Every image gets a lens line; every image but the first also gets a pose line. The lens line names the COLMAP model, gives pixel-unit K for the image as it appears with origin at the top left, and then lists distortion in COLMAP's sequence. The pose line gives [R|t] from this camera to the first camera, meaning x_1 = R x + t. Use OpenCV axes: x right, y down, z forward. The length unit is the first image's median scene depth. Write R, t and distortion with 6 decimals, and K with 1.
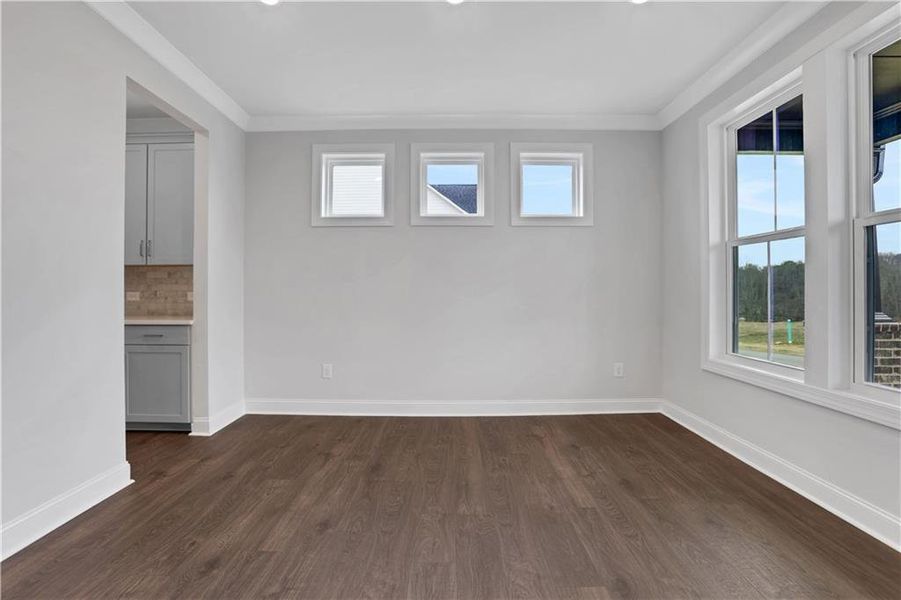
lens RADIAL K [[440.3, 0, 446.2], [0, 440.3, 296.2], [0, 0, 1]] dist [-0.024089, -0.000464]
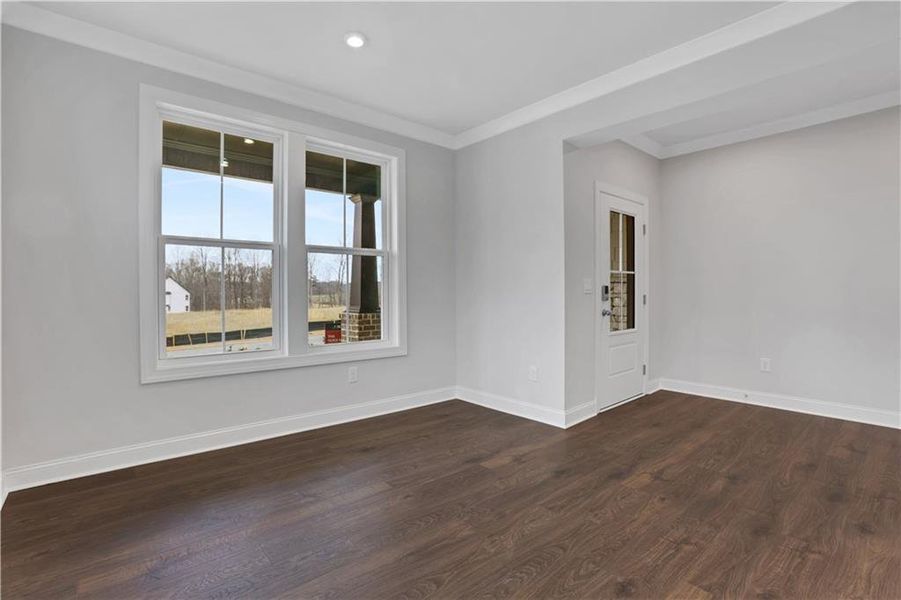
lens RADIAL K [[414.1, 0, 448.1], [0, 414.1, 294.2], [0, 0, 1]] dist [-0.001352, 0.000048]
pose [[-0.652167, -0.005952, 0.758052, -0.568176], [0.002176, 0.999950, 0.009722, -0.015849], [-0.758072, 0.007990, -0.652122, 1.540530]]
